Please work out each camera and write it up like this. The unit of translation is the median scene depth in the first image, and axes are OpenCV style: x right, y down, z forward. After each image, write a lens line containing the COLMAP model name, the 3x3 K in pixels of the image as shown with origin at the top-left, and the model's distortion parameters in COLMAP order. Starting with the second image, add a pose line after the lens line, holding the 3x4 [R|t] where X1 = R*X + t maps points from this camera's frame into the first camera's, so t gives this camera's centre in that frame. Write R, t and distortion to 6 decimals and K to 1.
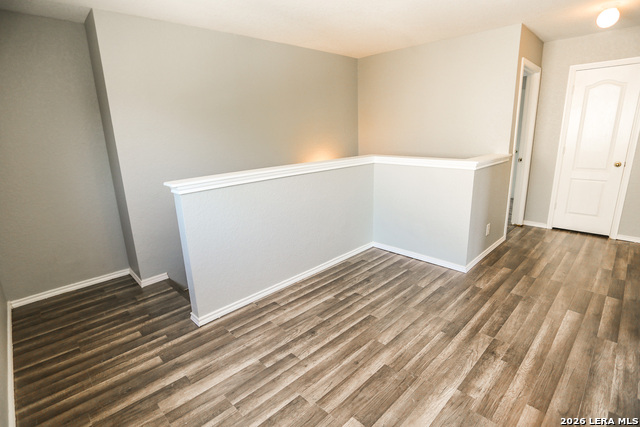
lens RADIAL K [[319.4, 0, 320.0], [0, 319.4, 213.5], [0, 0, 1]] dist [-0.001508, 0.000386]
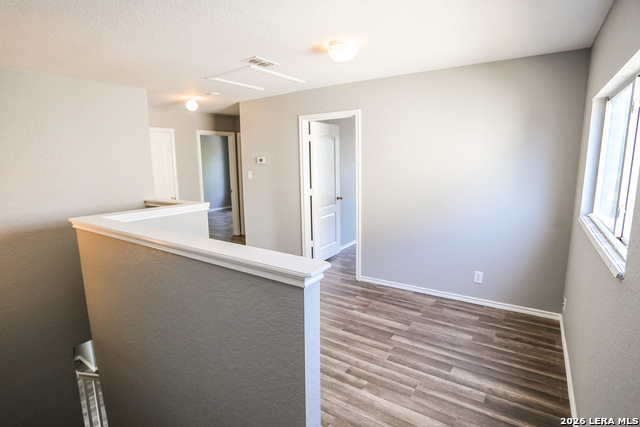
lens RADIAL K [[319.4, 0, 320.0], [0, 319.4, 213.5], [0, 0, 1]] dist [-0.001508, 0.000386]
pose [[-0.197044, -0.106360, 0.974608, -1.271632], [0.243660, 0.957594, 0.153766, -0.328308], [-0.949633, 0.267772, -0.162772, 1.294693]]
